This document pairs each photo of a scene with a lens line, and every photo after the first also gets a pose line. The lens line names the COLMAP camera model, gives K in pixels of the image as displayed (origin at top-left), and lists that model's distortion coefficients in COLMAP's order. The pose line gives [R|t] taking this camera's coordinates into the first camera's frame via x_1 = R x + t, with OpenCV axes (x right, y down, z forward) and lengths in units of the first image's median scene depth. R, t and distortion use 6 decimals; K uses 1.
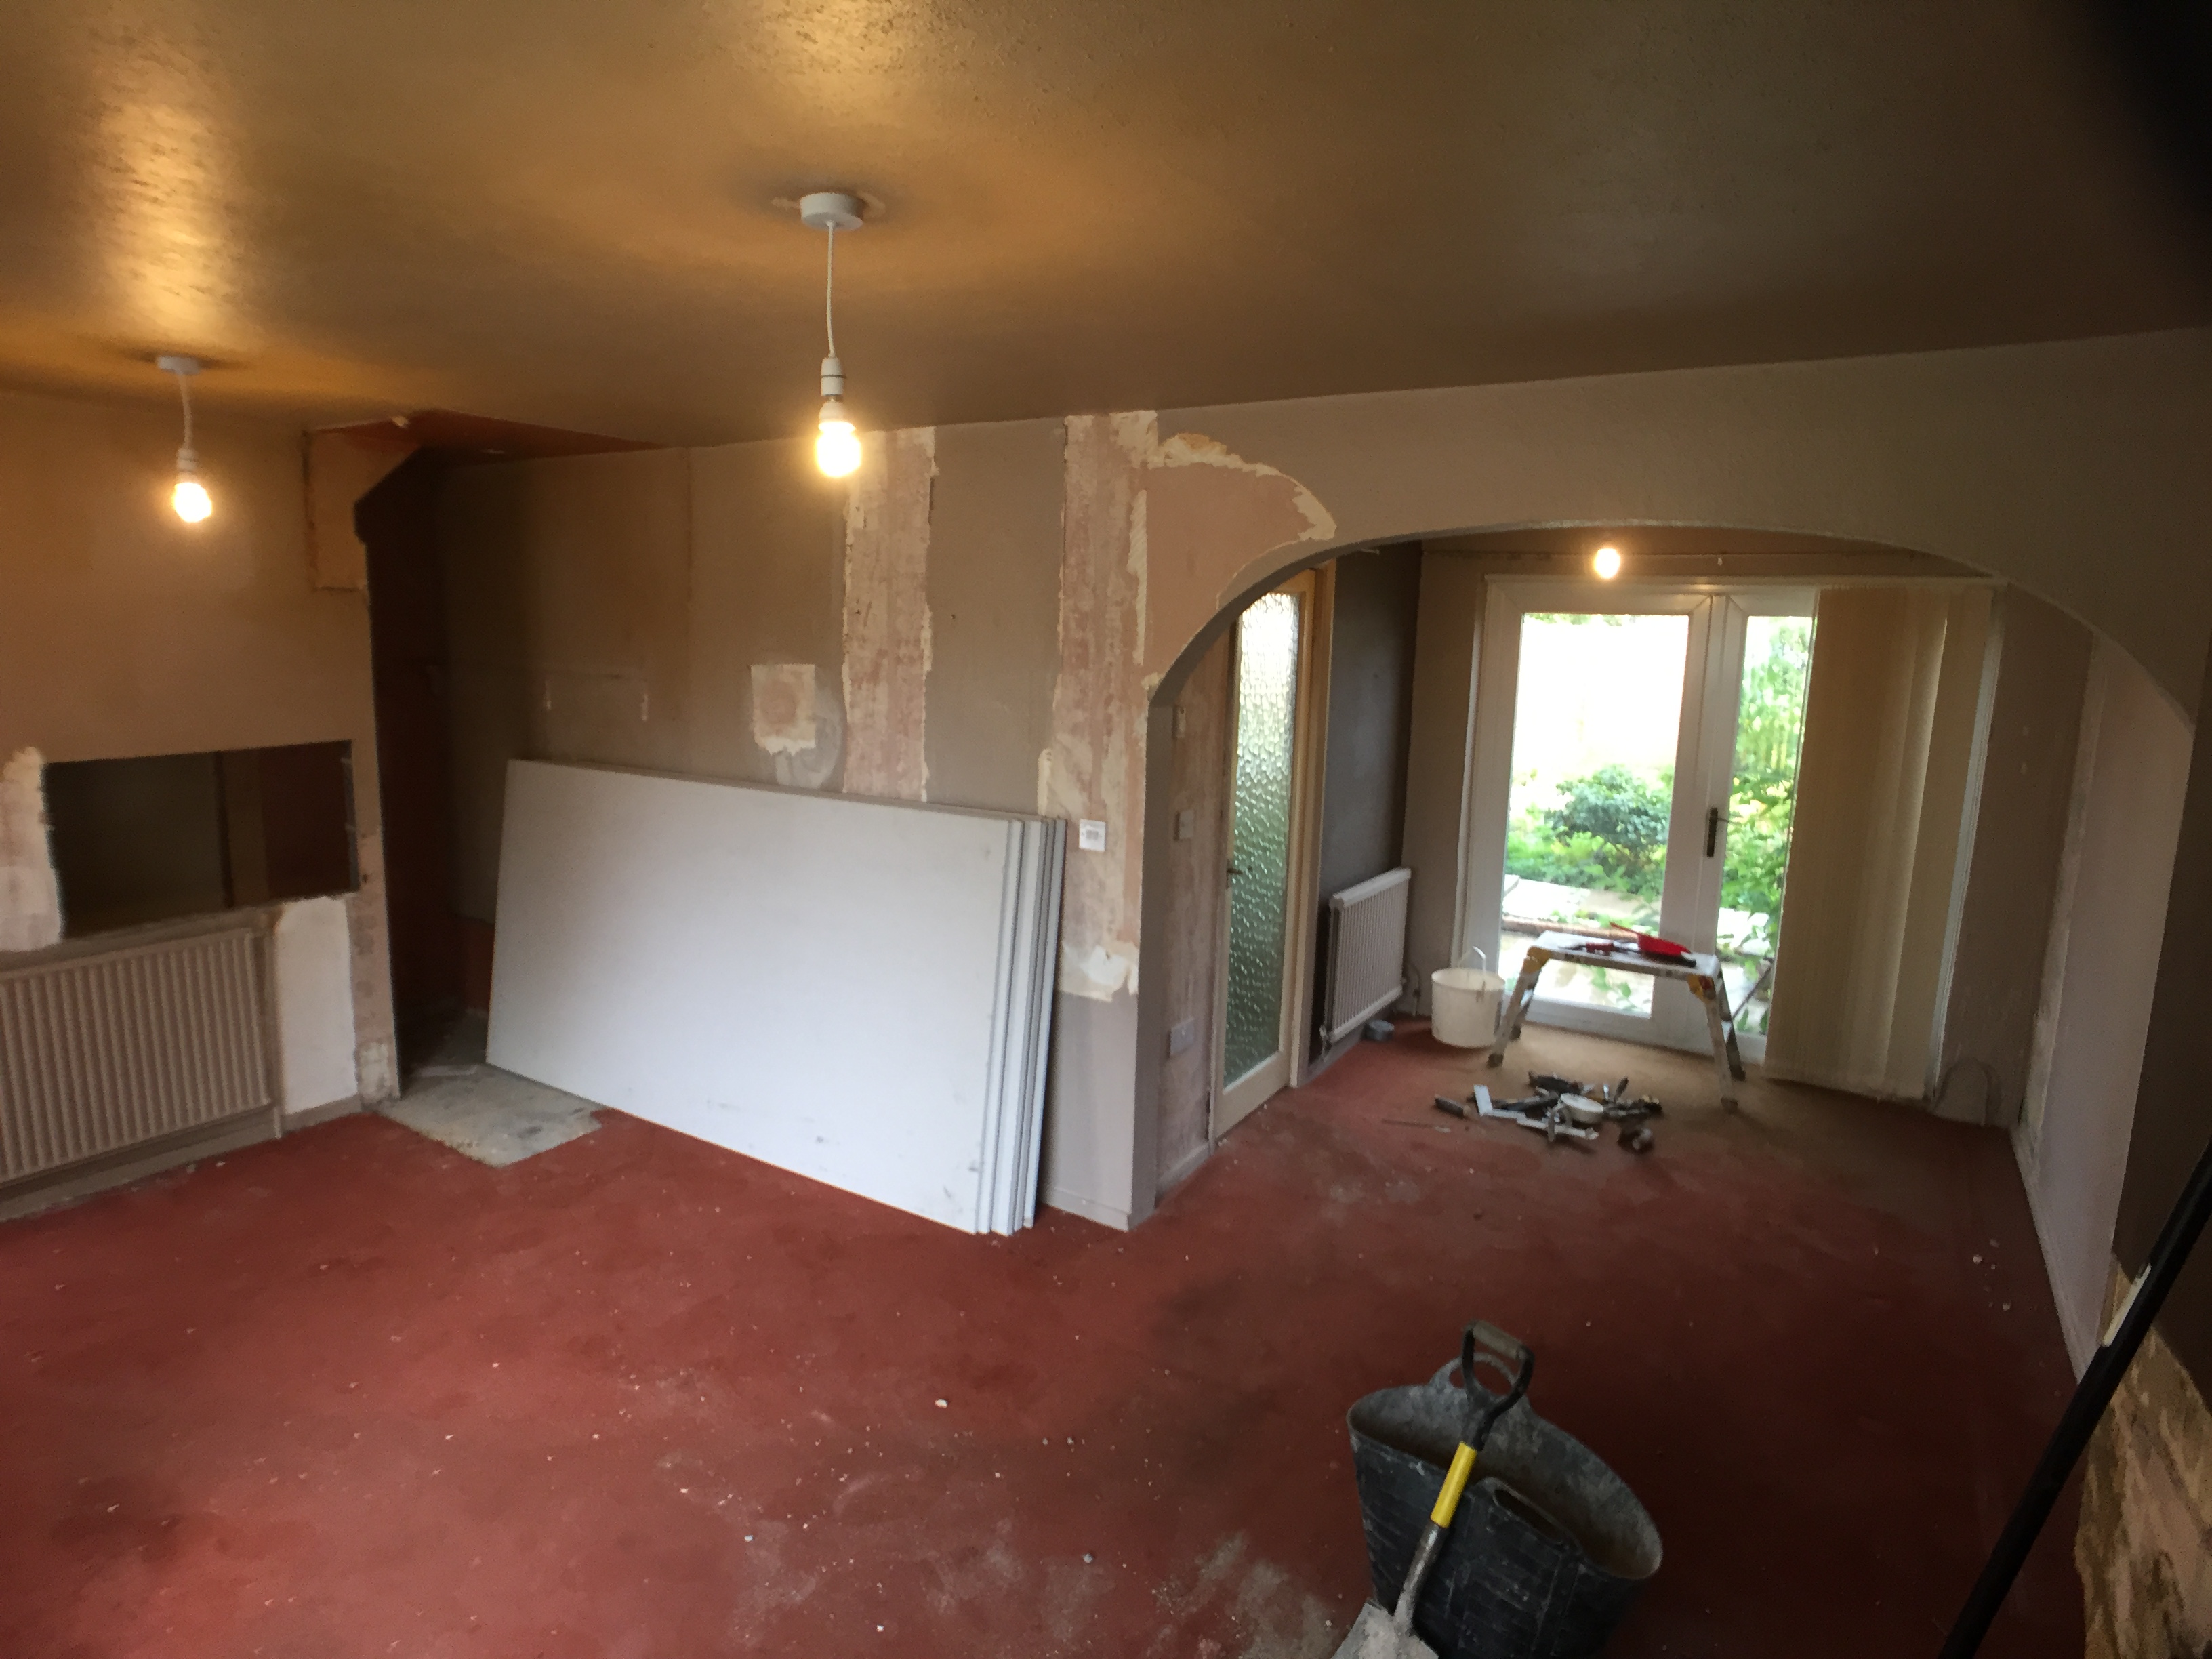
lens RADIAL K [[1240.3, 0, 1067.1], [0, 1240.3, 822.4], [0, 0, 1]] dist [-0.048803, 0.040040]
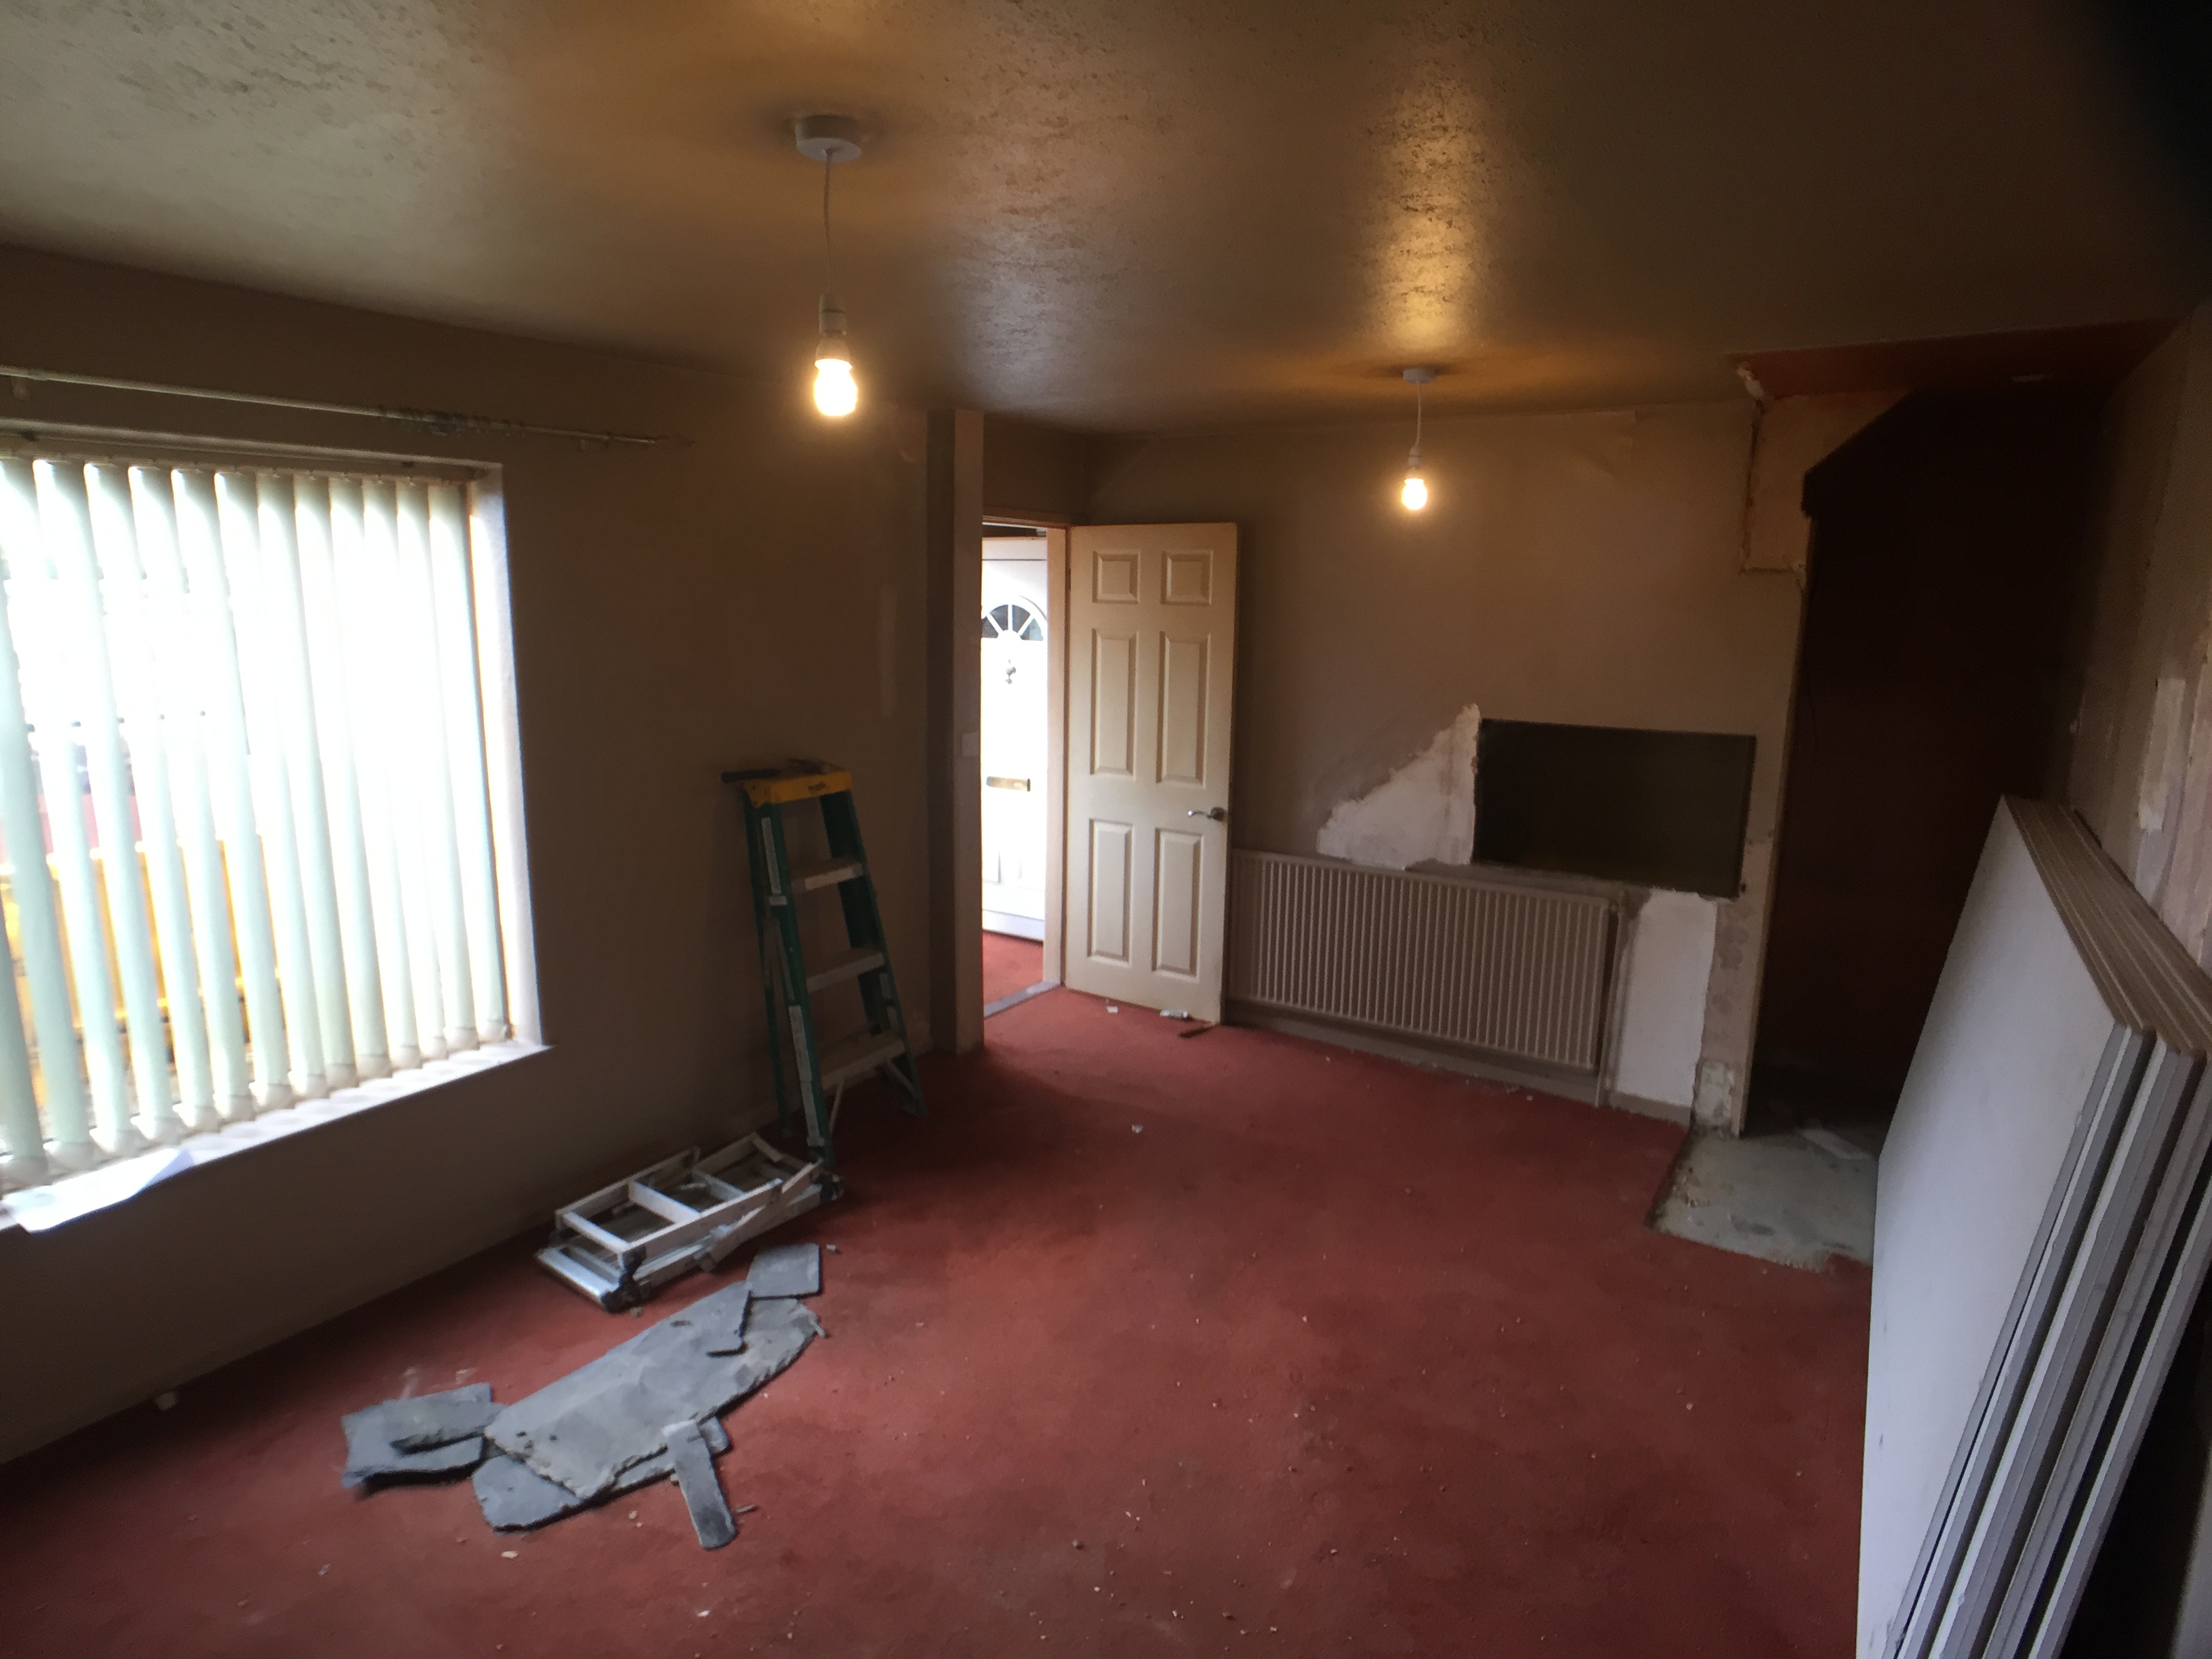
lens RADIAL K [[1240.3, 0, 1067.1], [0, 1240.3, 822.4], [0, 0, 1]] dist [-0.048803, 0.040040]
pose [[-0.017009, 0.172095, -0.984934, 0.342378], [-0.175168, 0.969328, 0.172393, -0.074394], [0.984392, 0.175461, 0.013658, 0.507071]]
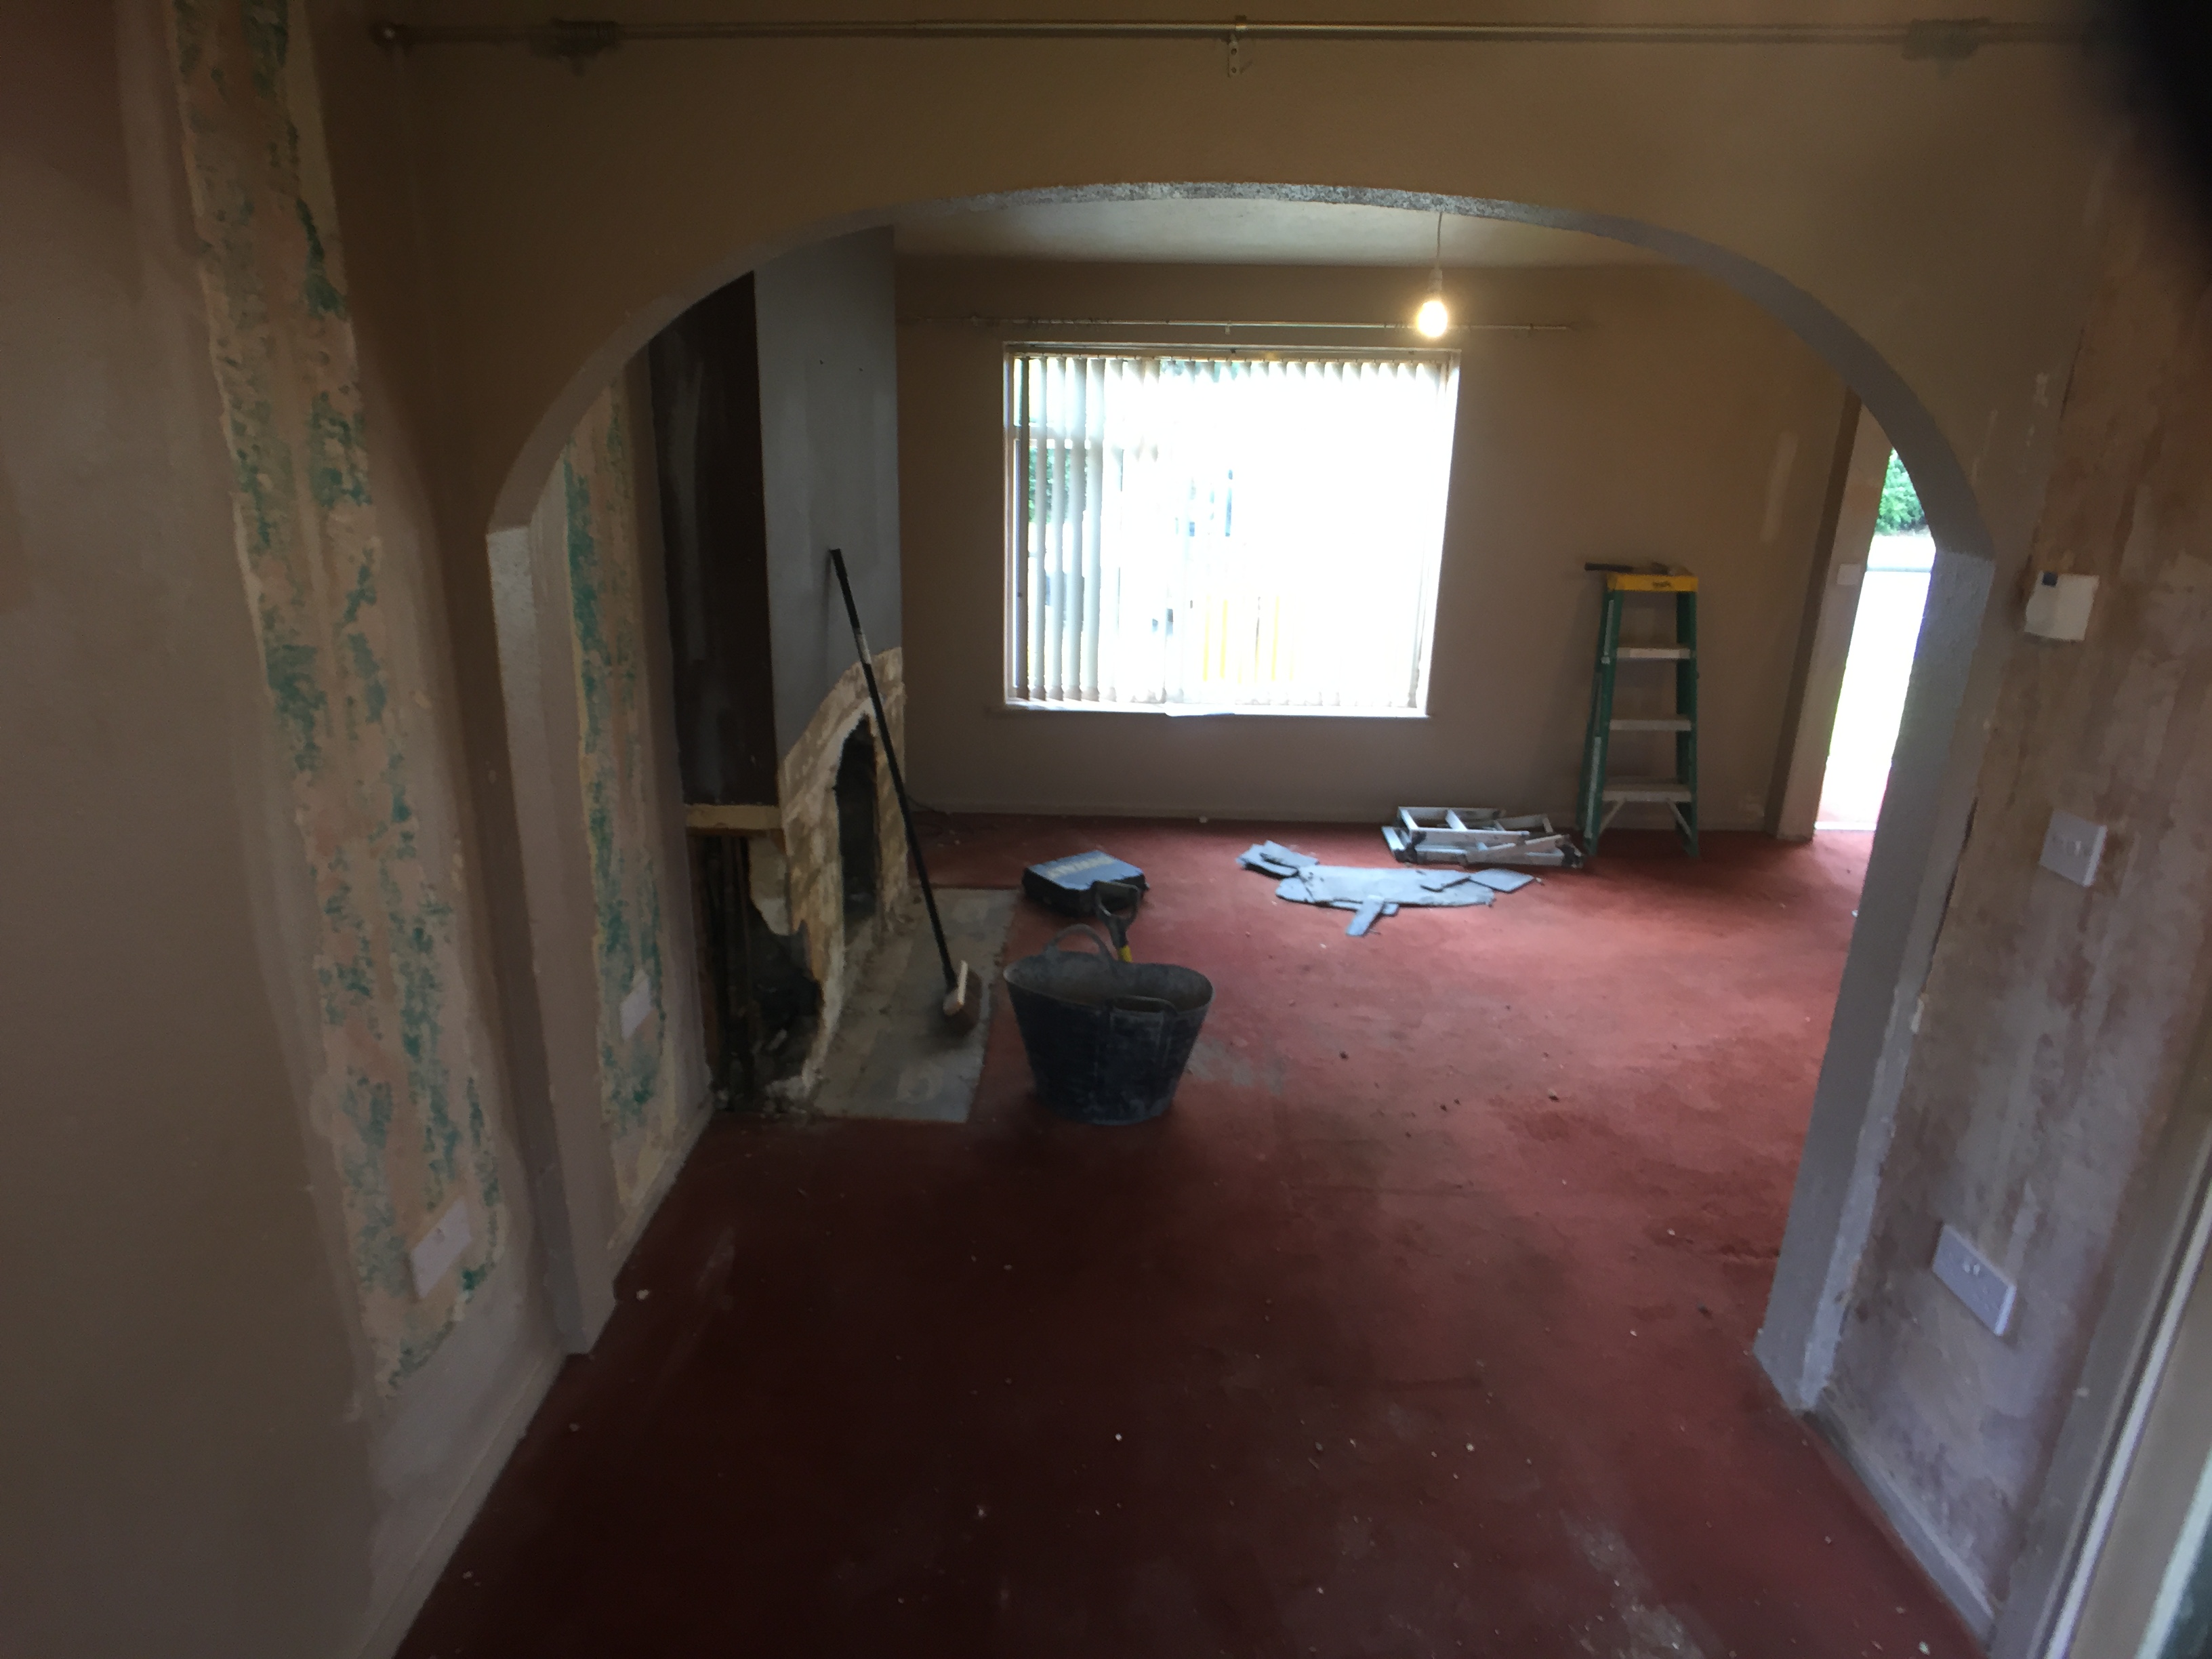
lens RADIAL K [[1240.3, 0, 1067.1], [0, 1240.3, 822.4], [0, 0, 1]] dist [-0.048803, 0.040040]
pose [[-0.842225, 0.142295, -0.520009, 0.611311], [-0.115975, 0.894140, 0.432508, -0.159456], [0.526504, 0.424577, -0.736565, 1.036529]]
